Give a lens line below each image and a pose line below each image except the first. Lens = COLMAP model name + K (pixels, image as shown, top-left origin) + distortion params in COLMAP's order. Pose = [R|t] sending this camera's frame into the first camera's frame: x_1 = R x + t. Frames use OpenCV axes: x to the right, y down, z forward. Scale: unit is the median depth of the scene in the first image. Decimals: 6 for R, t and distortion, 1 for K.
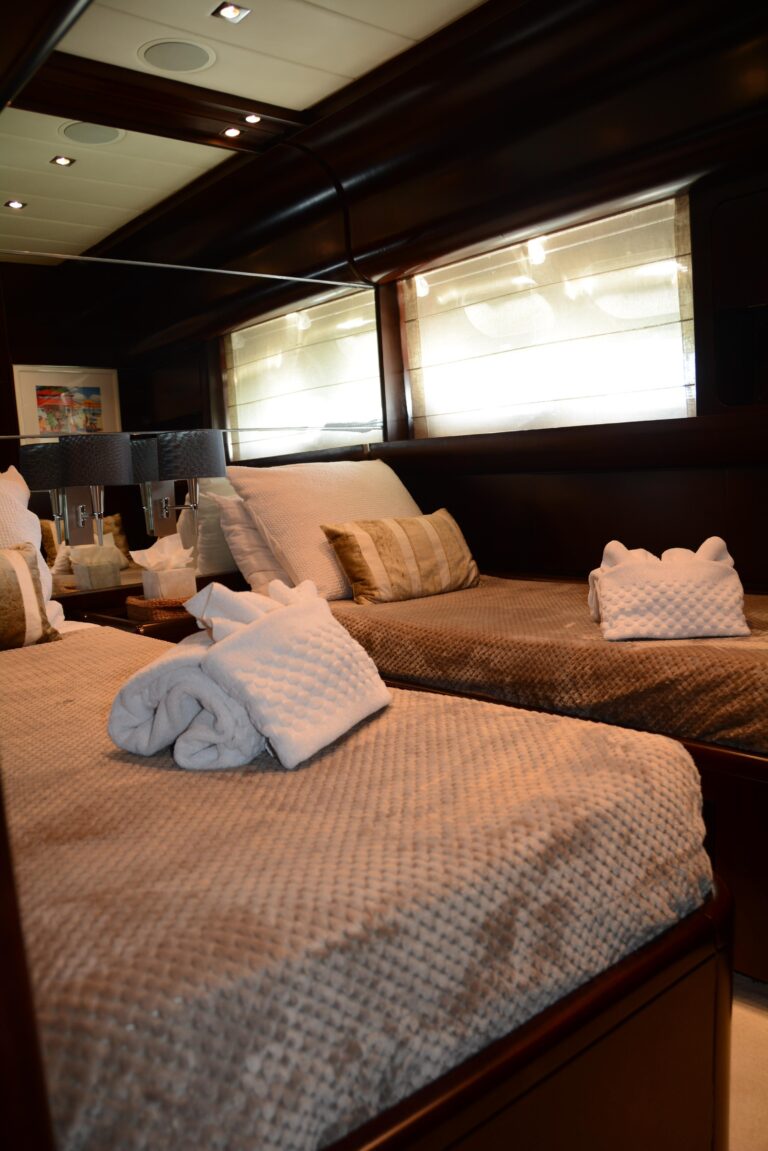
lens RADIAL K [[873.4, 0, 384.0], [0, 873.4, 575.5], [0, 0, 1]] dist [-0.092330, -0.000136]
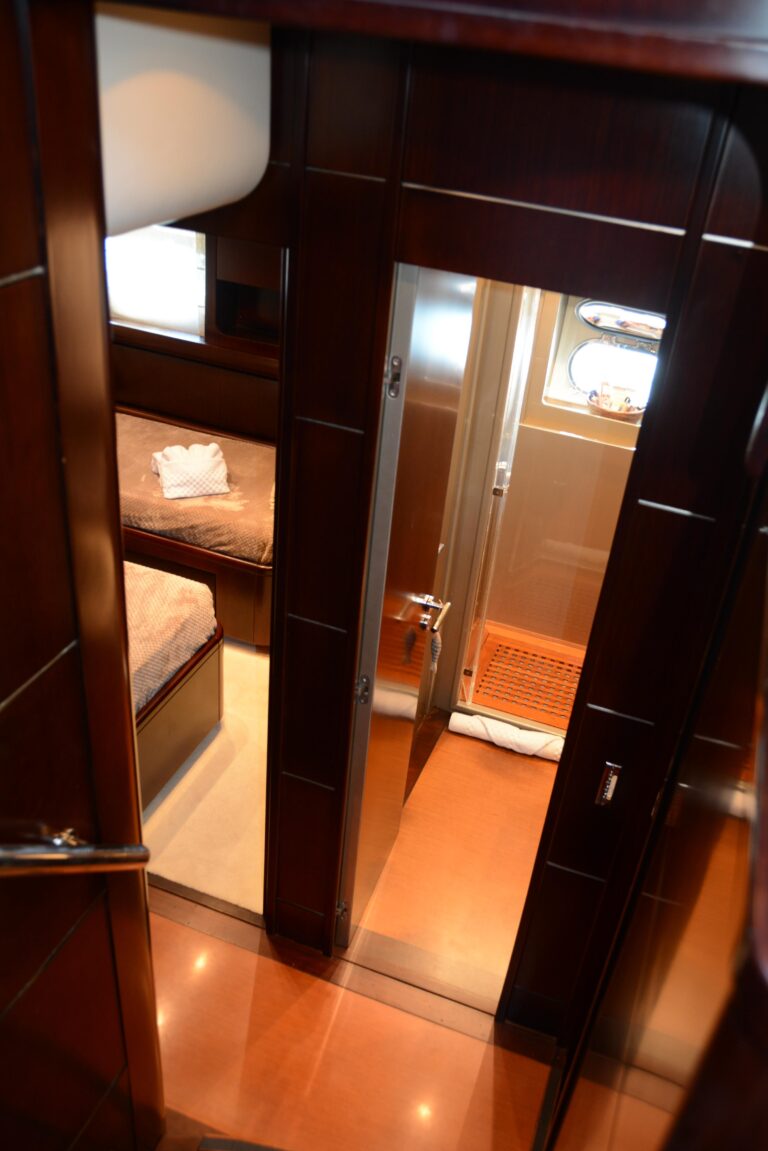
lens RADIAL K [[996.4, 0, 384.0], [0, 996.4, 575.5], [0, 0, 1]] dist [-0.147879, -0.000125]
pose [[0.859182, -0.152902, 0.488290, -0.511342], [-0.076358, 0.905305, 0.417843, -0.832711], [-0.505941, -0.396288, 0.766146, -1.242575]]
